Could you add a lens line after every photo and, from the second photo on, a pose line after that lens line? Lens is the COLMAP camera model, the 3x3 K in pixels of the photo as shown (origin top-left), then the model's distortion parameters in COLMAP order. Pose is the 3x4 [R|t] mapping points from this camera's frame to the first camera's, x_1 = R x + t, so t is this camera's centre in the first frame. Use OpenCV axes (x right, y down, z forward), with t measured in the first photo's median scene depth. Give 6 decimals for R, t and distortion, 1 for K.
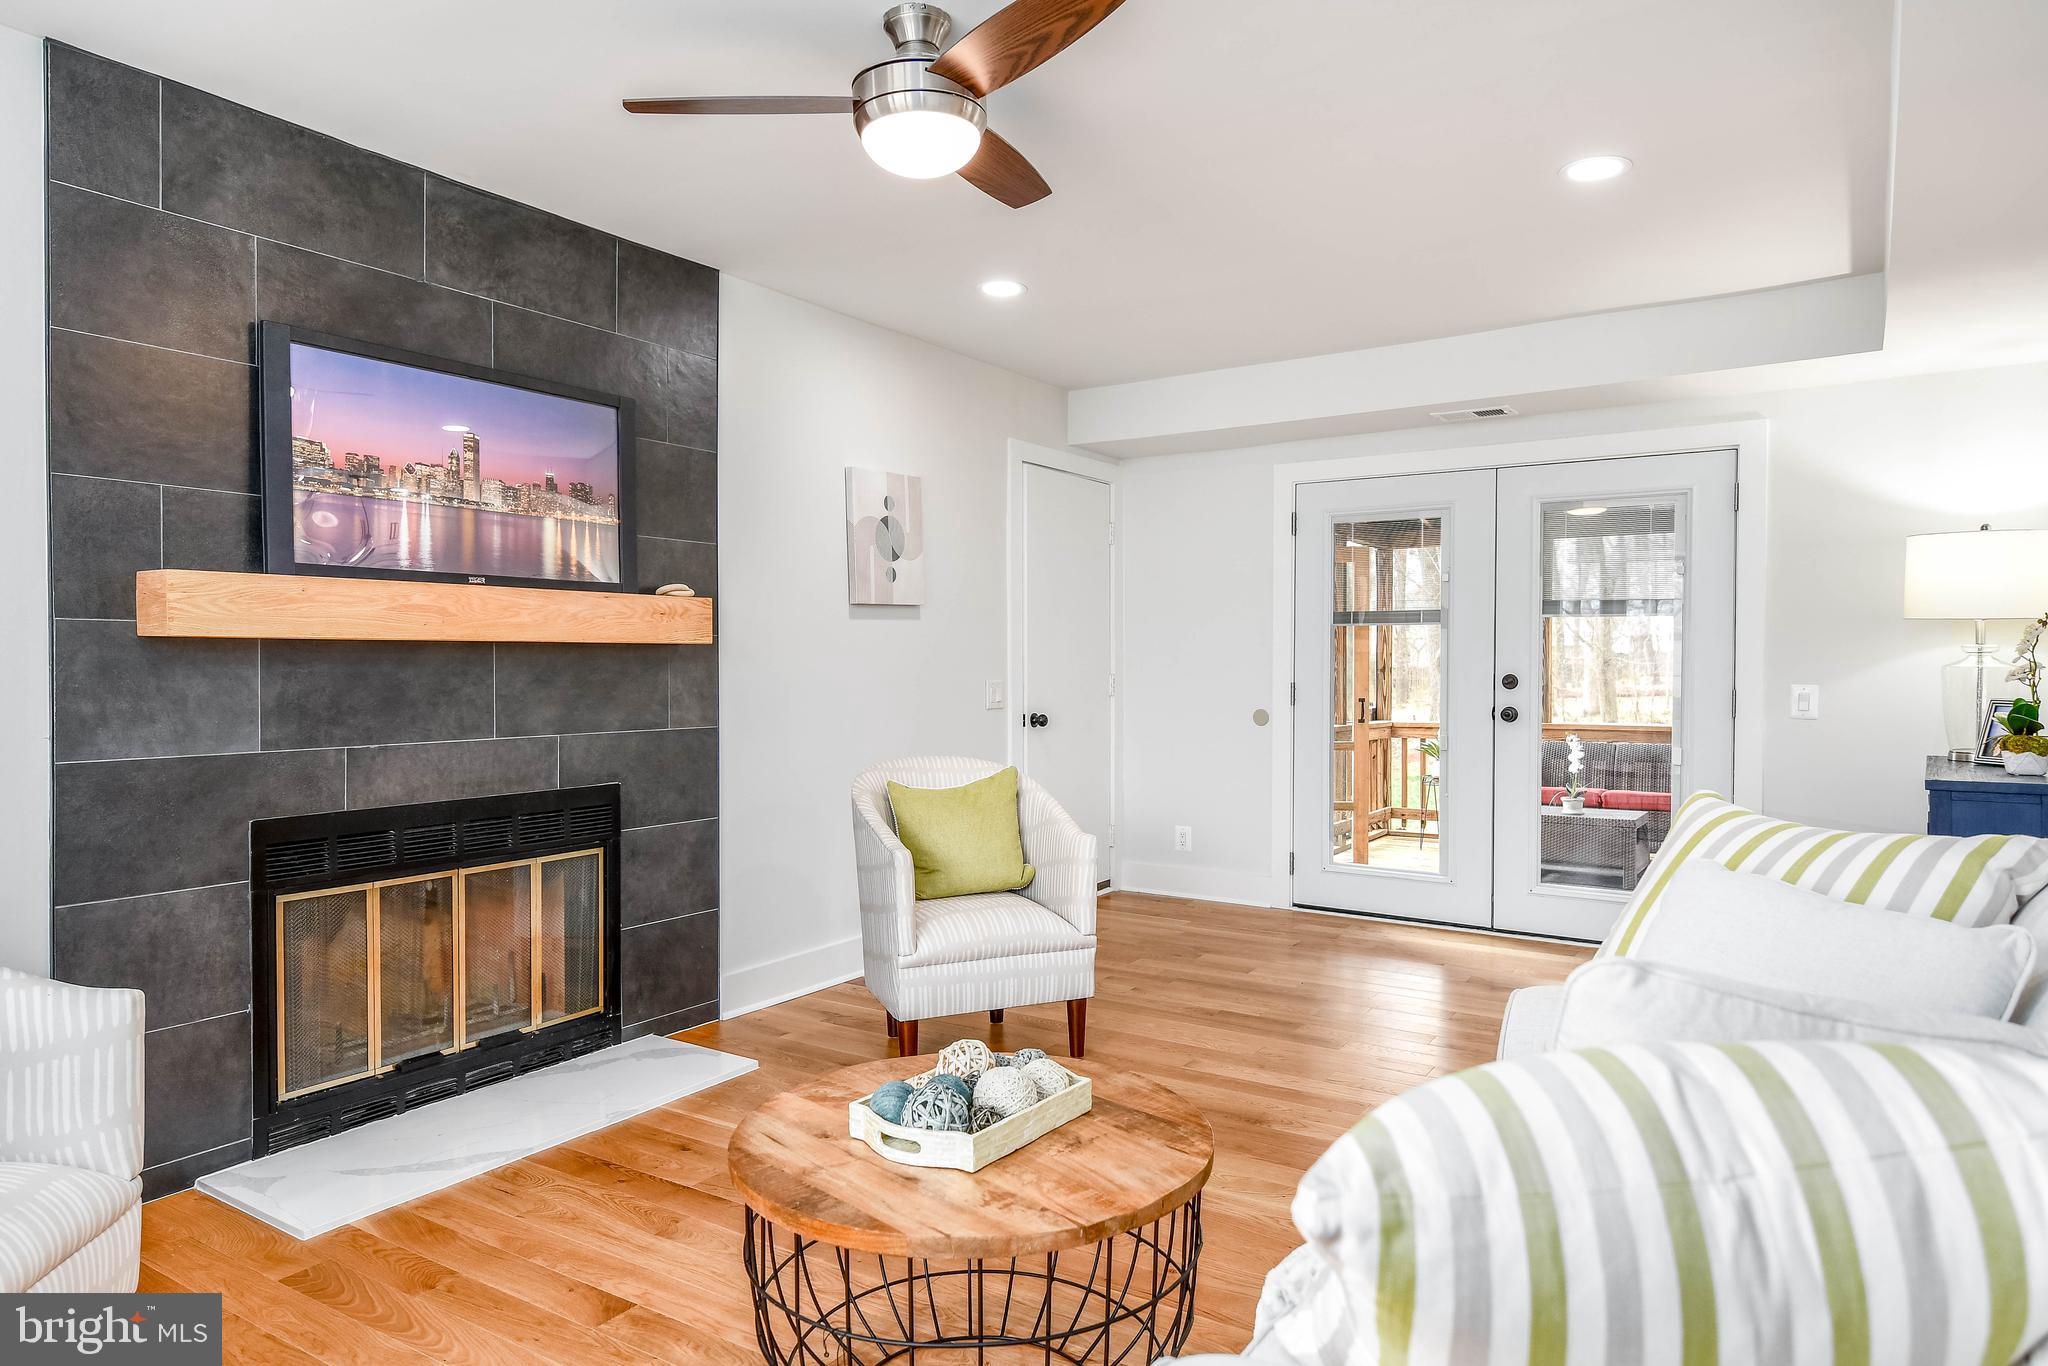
lens RADIAL K [[1252.9, 0, 1024.5], [0, 1252.9, 664.6], [0, 0, 1]] dist [0.011989, -0.001531]
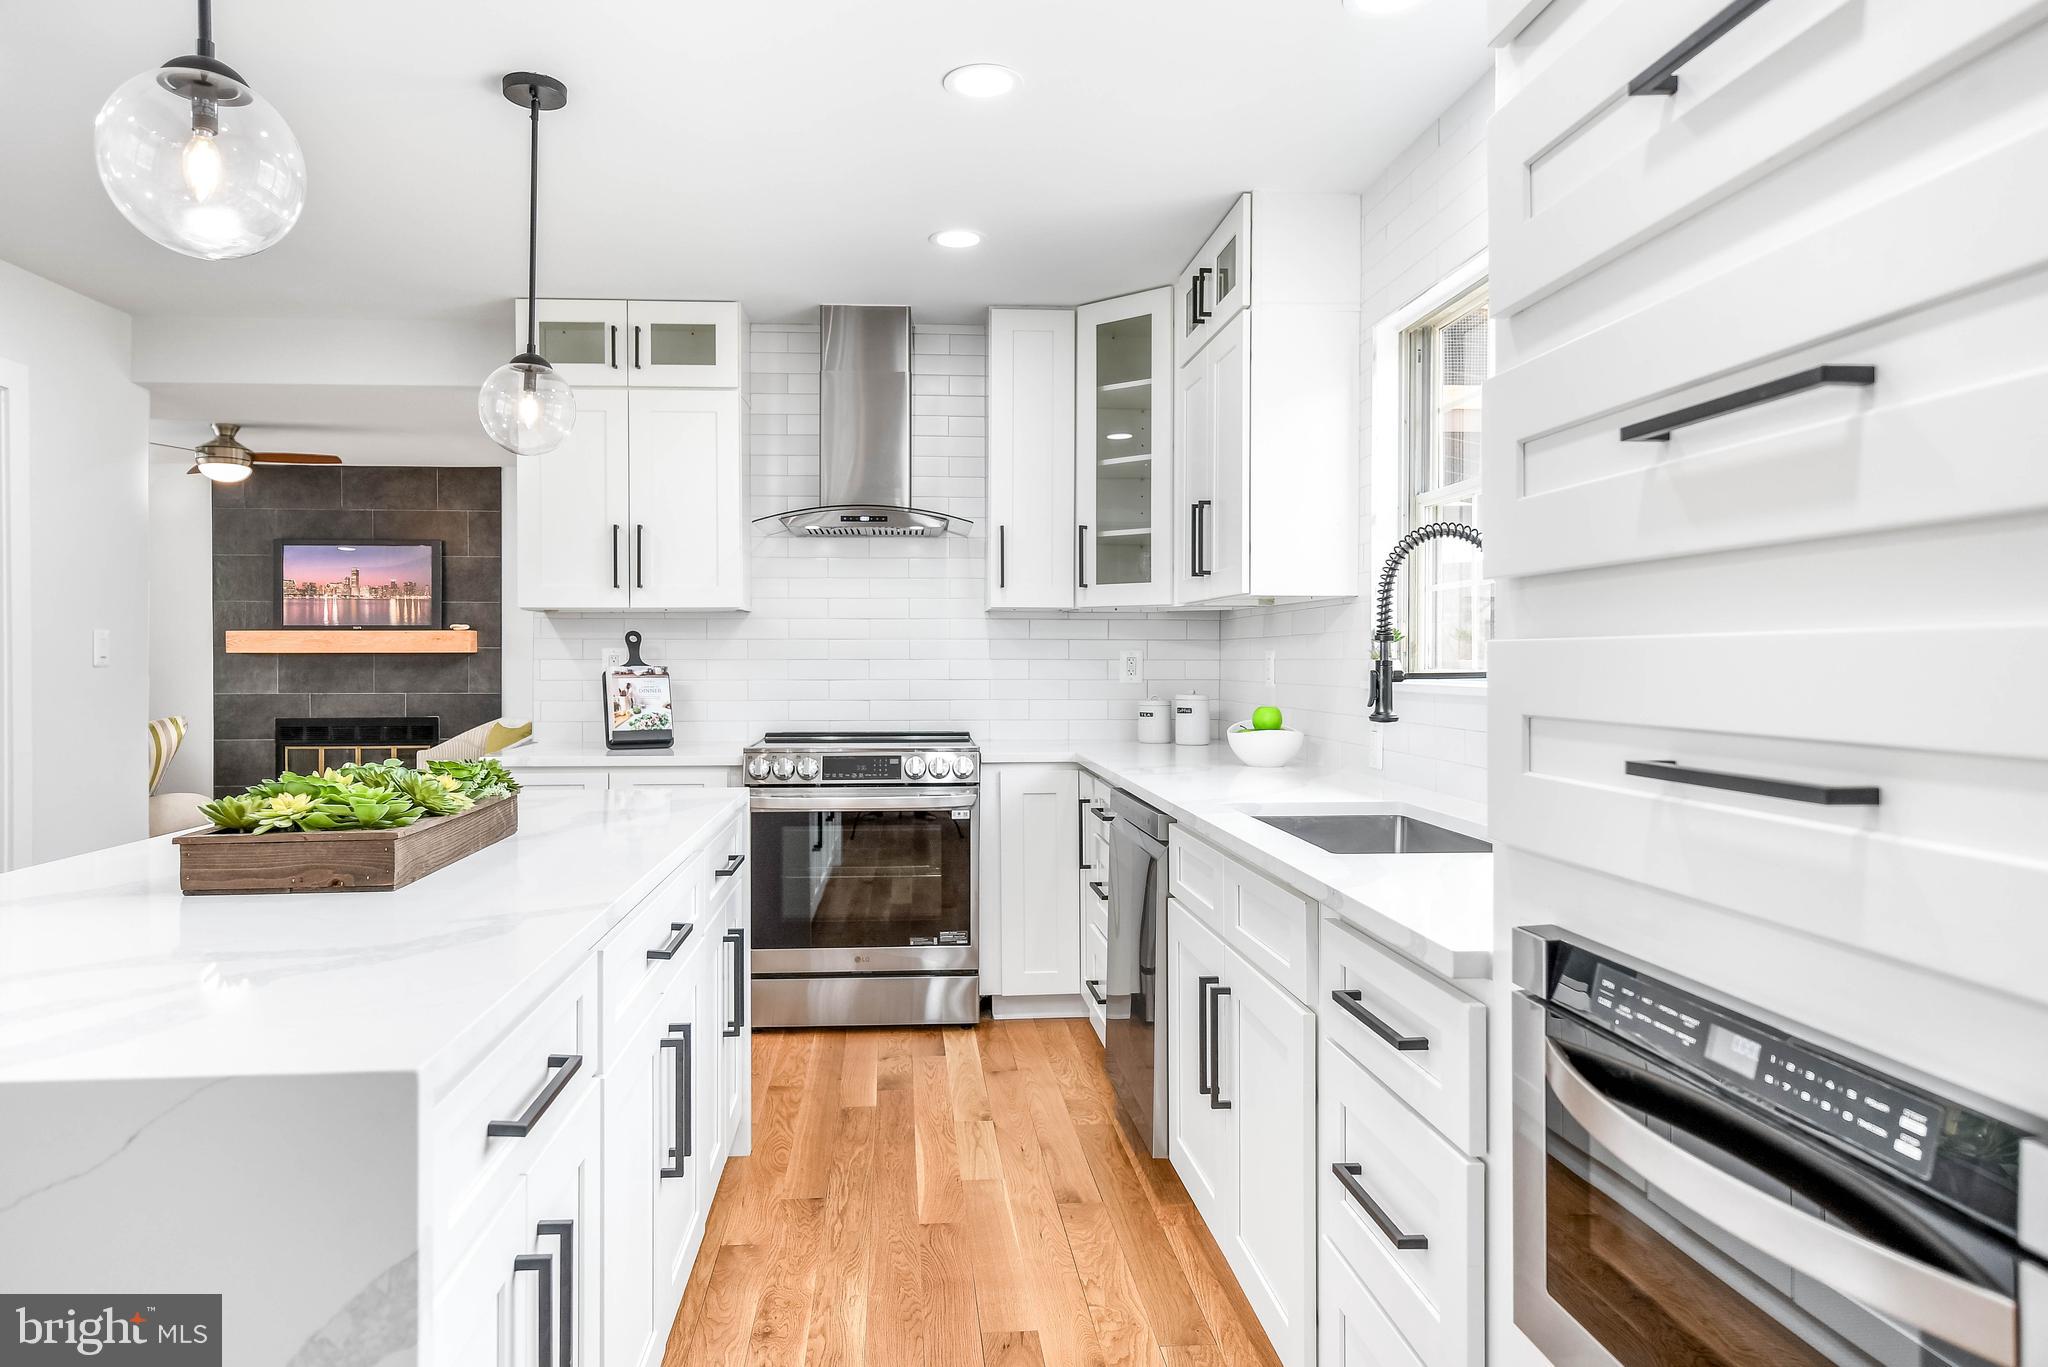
lens RADIAL K [[1253.5, 0, 987.8], [0, 1253.5, 659.8], [0, 0, 1]] dist [0.011429, -0.000159]
pose [[0.594561, 0.001994, -0.804048, 2.228133], [0.000156, 0.999997, 0.002595, -0.011628], [0.804050, -0.001668, 0.594559, 0.526567]]
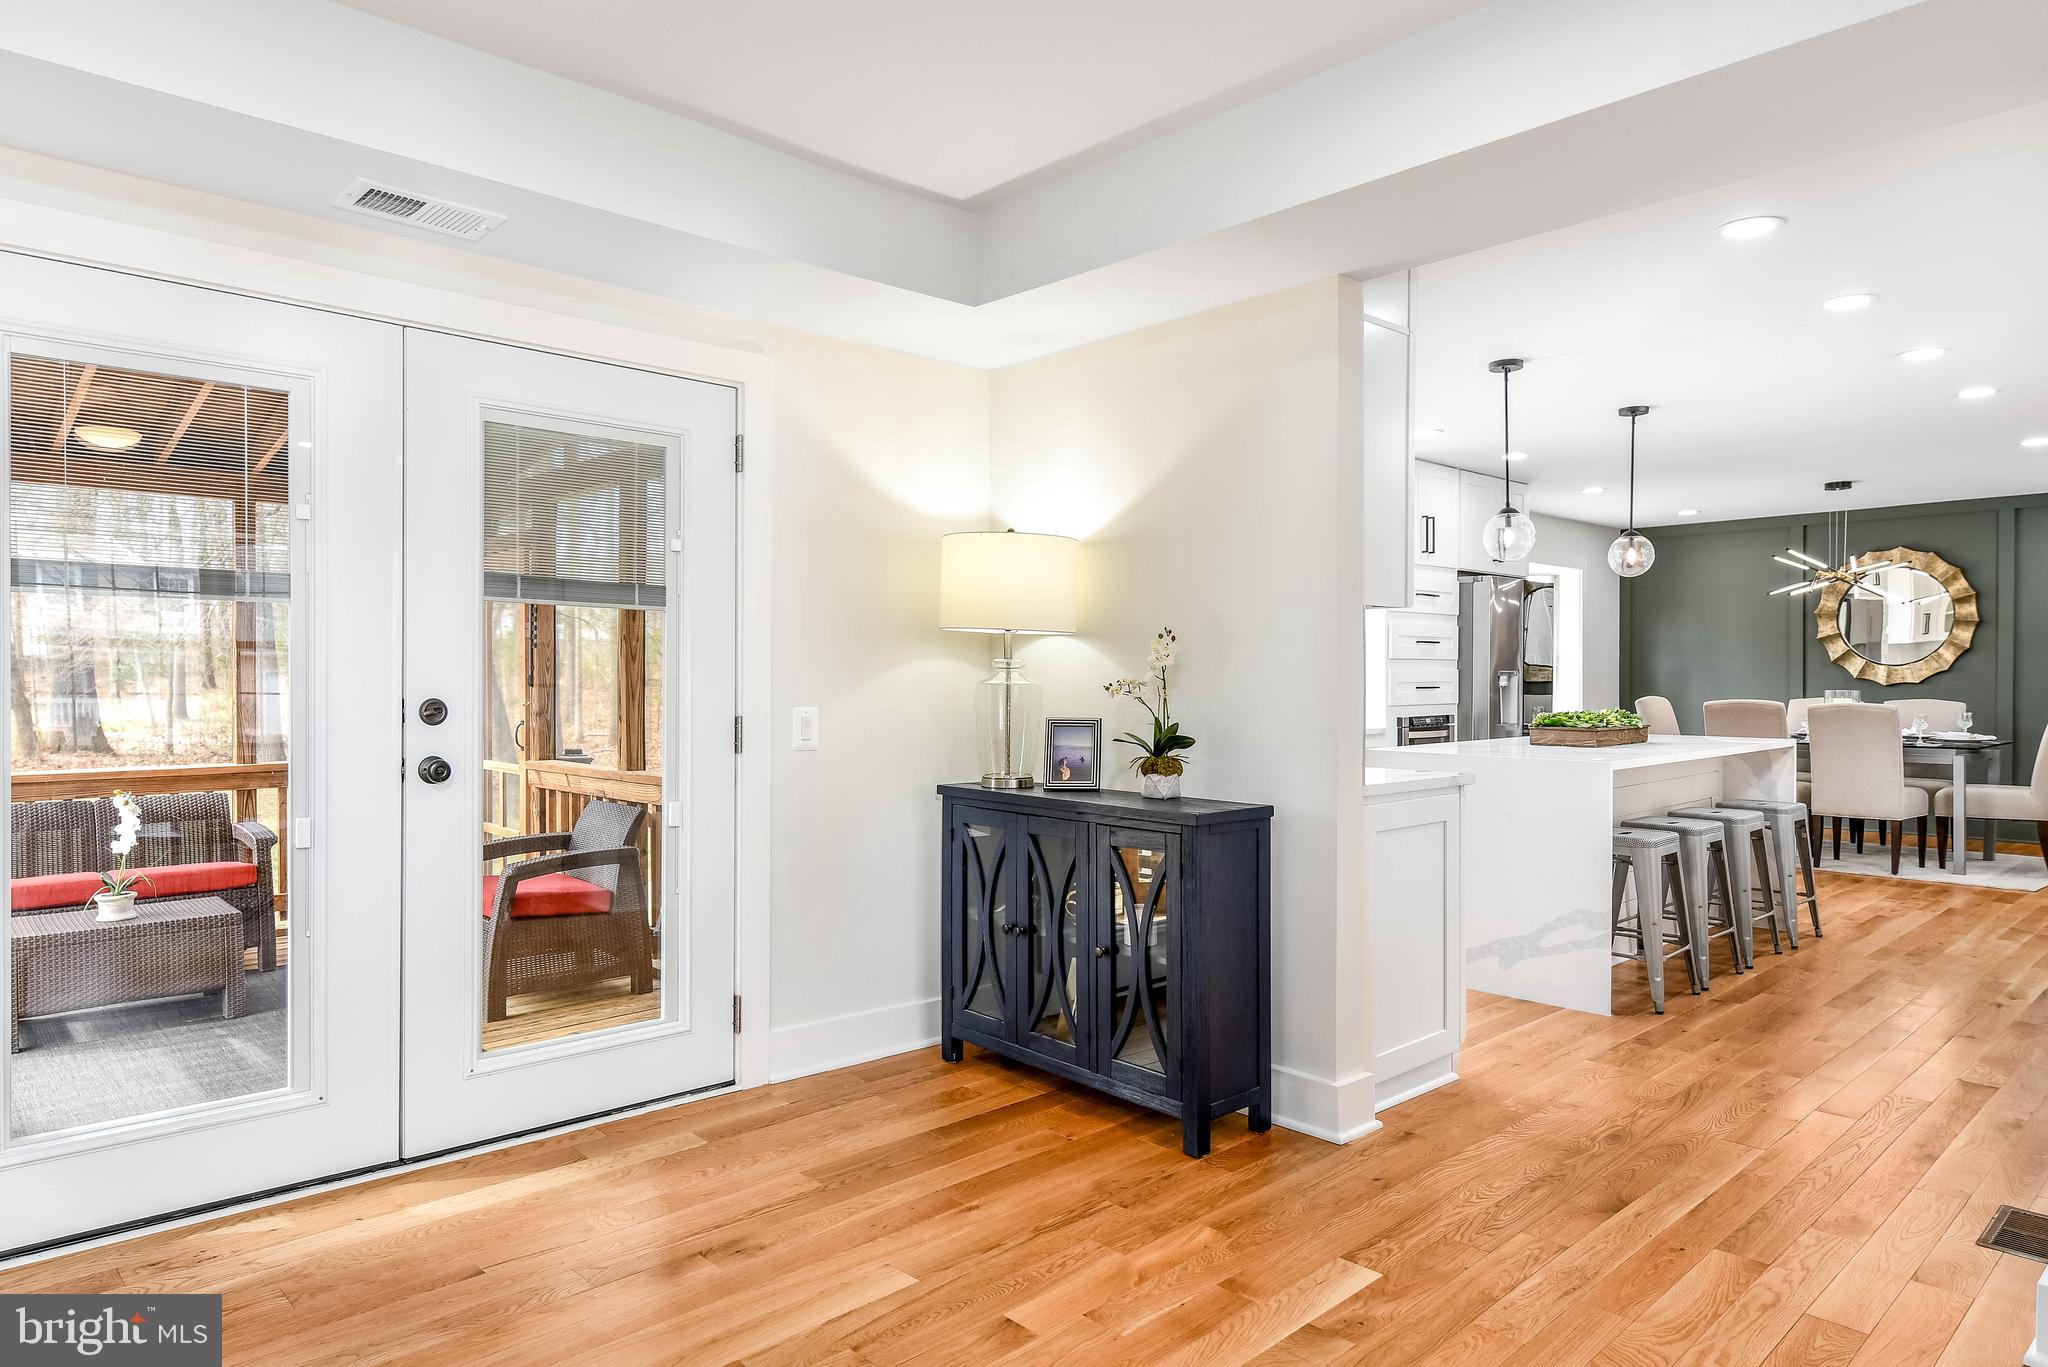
lens RADIAL K [[1252.9, 0, 1024.5], [0, 1252.9, 665.1], [0, 0, 1]] dist [0.011989, -0.001531]
pose [[0.224248, 0.008323, 0.974496, -0.159530], [-0.003025, 0.999965, -0.007845, -0.005632], [-0.974527, -0.001189, 0.224266, 1.000382]]
